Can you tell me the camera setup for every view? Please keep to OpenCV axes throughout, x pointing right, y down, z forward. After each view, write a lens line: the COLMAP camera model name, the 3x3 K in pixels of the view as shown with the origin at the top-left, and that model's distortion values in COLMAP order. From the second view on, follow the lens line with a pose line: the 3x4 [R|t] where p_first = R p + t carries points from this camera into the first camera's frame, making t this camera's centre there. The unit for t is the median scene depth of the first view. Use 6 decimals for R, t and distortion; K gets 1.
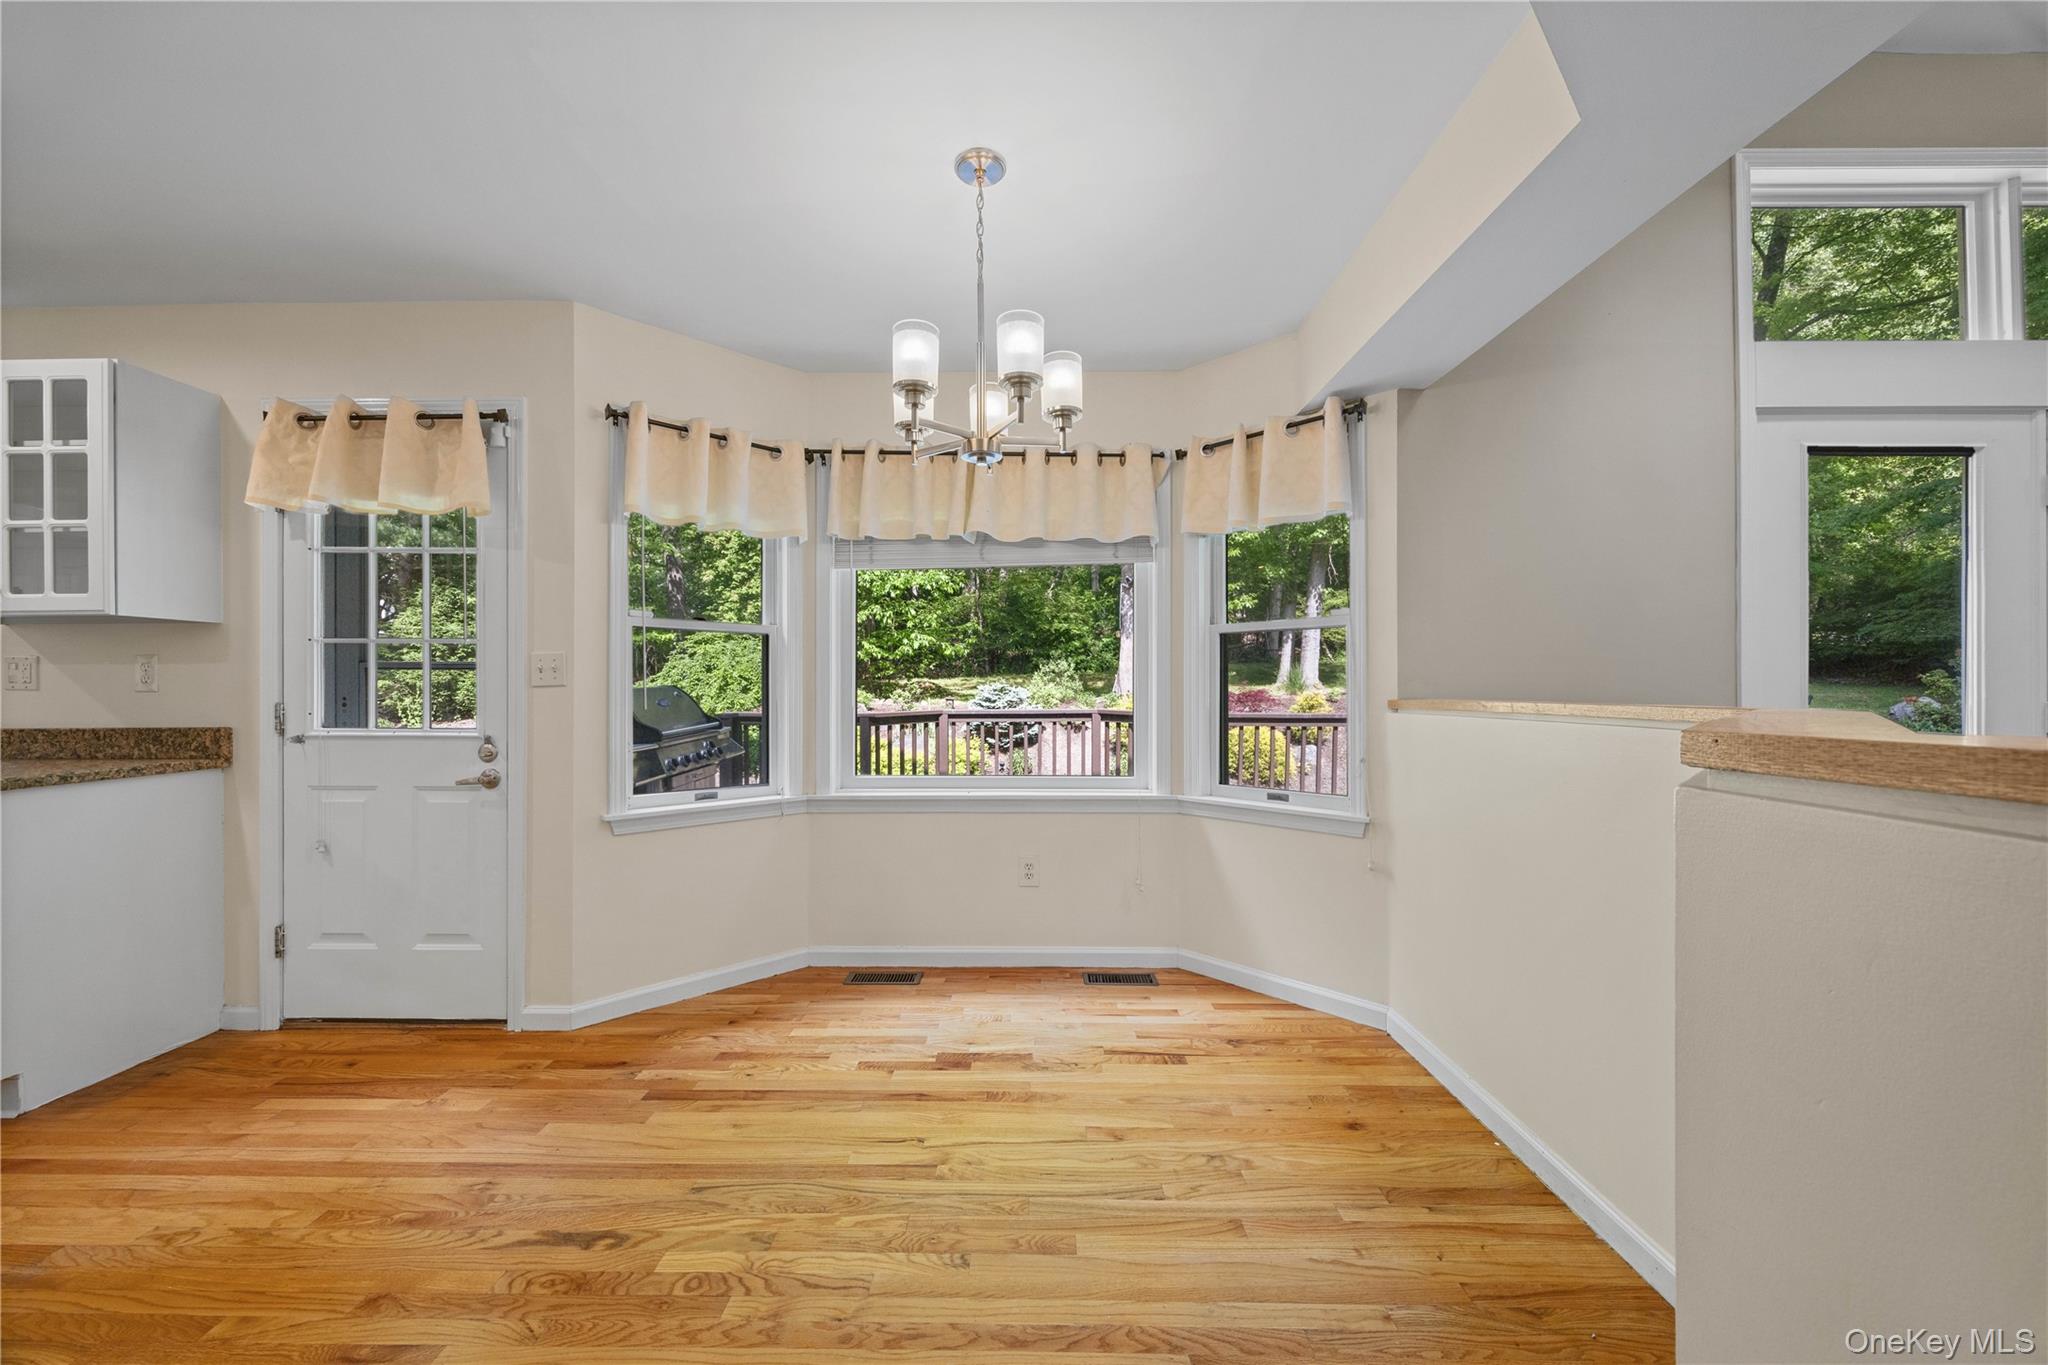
lens RADIAL K [[789.9, 0, 1027.3], [0, 789.9, 687.6], [0, 0, 1]] dist [-0.001035, -0.000093]
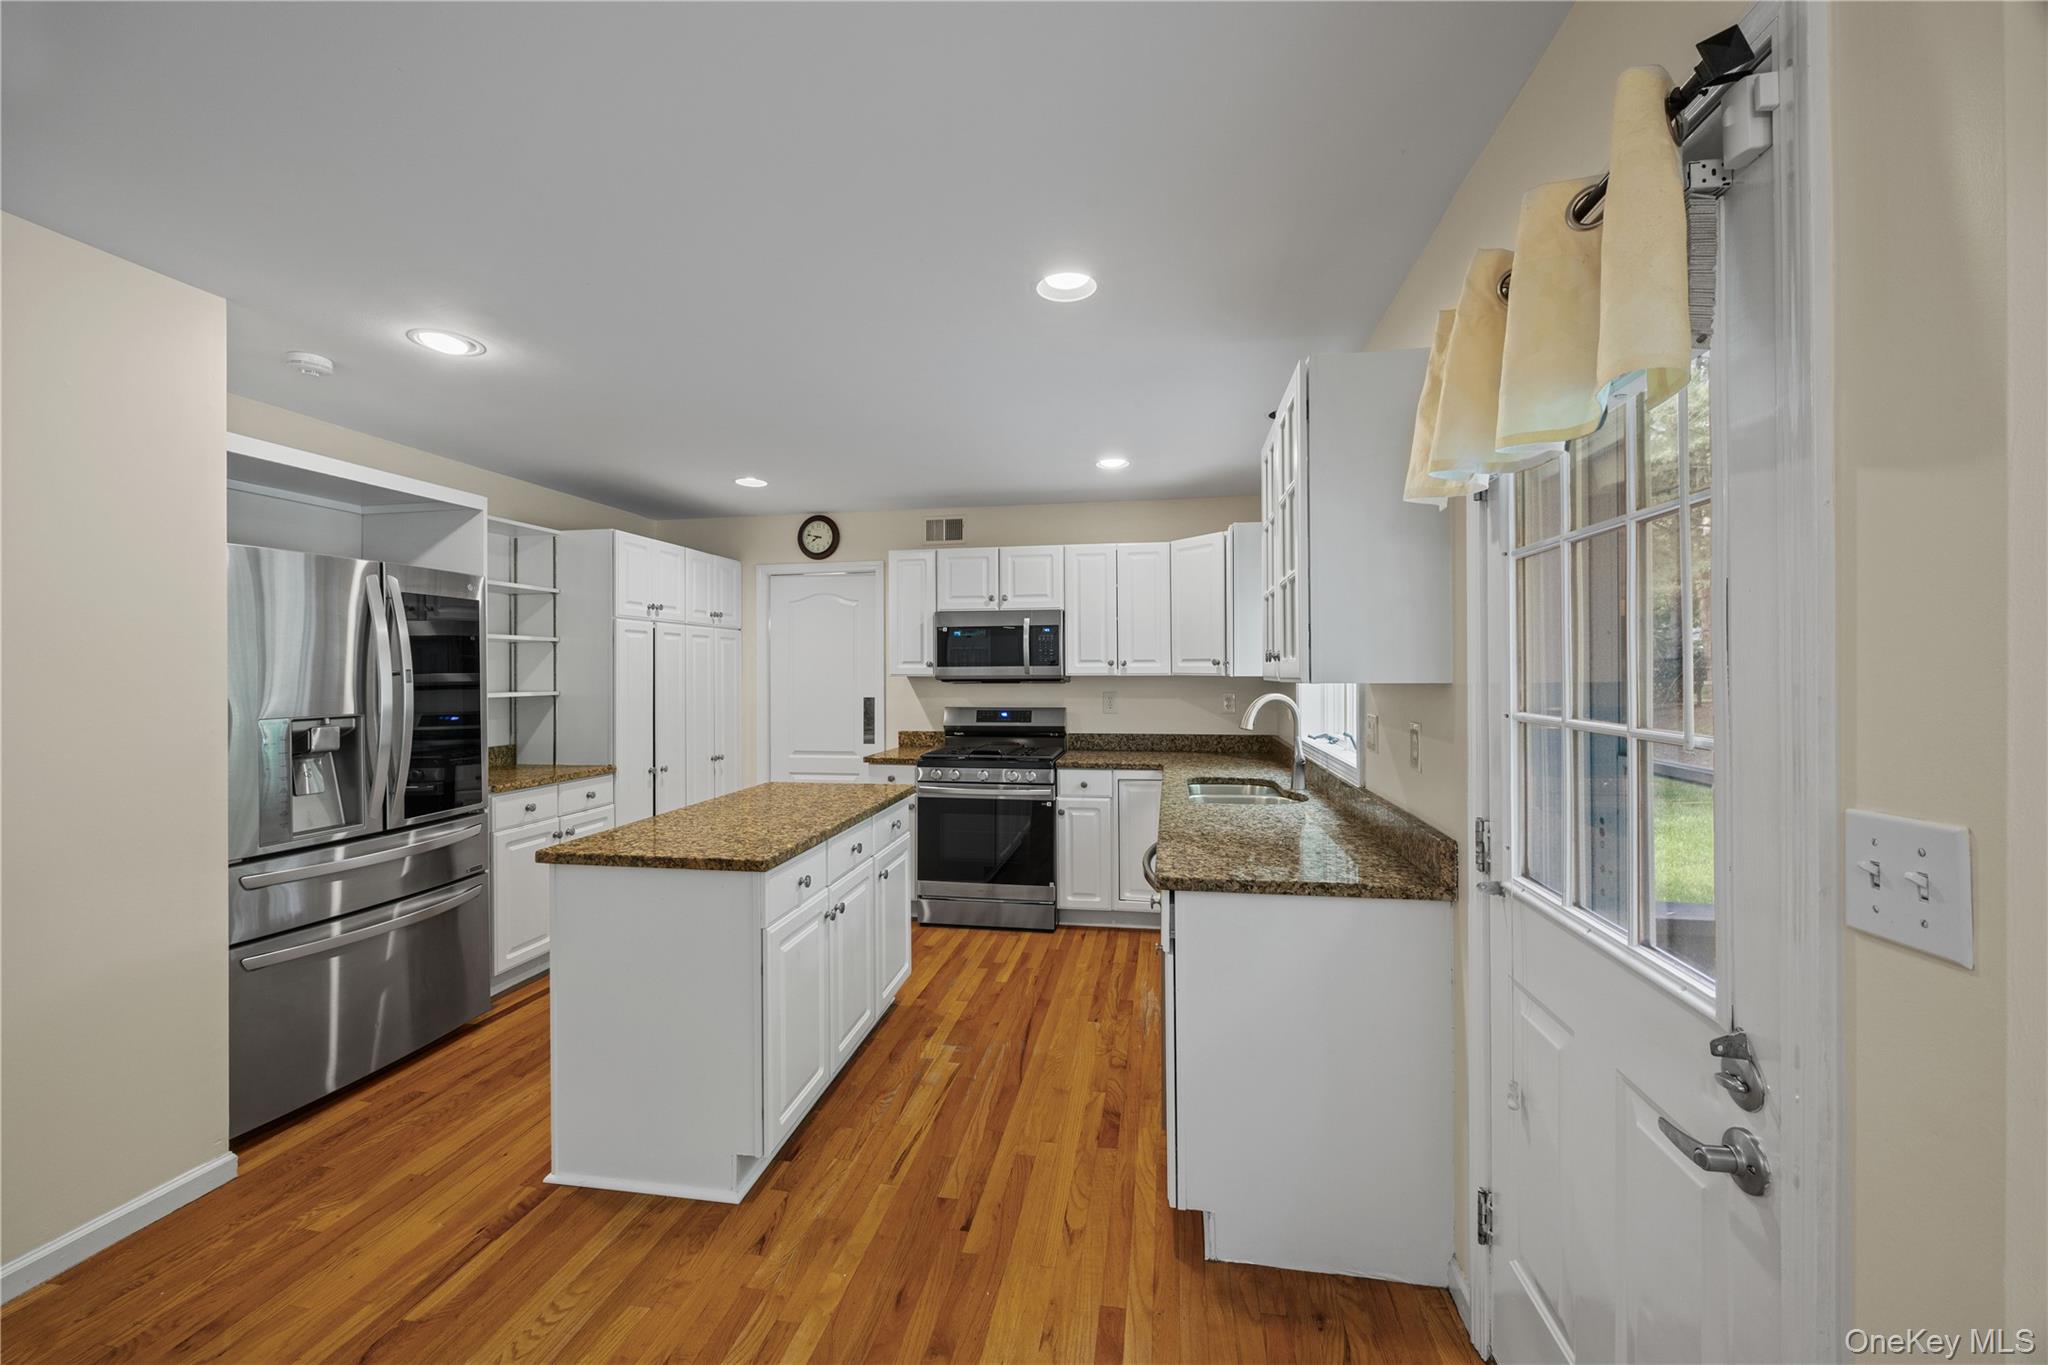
lens RADIAL K [[789.9, 0, 1030.4], [0, 789.9, 665.8], [0, 0, 1]] dist [-0.001035, -0.000093]
pose [[-0.174625, 0.002054, -0.984633, -0.299664], [0.007278, 0.999973, 0.000796, -0.099054], [0.984608, -0.007027, -0.174635, 0.767403]]
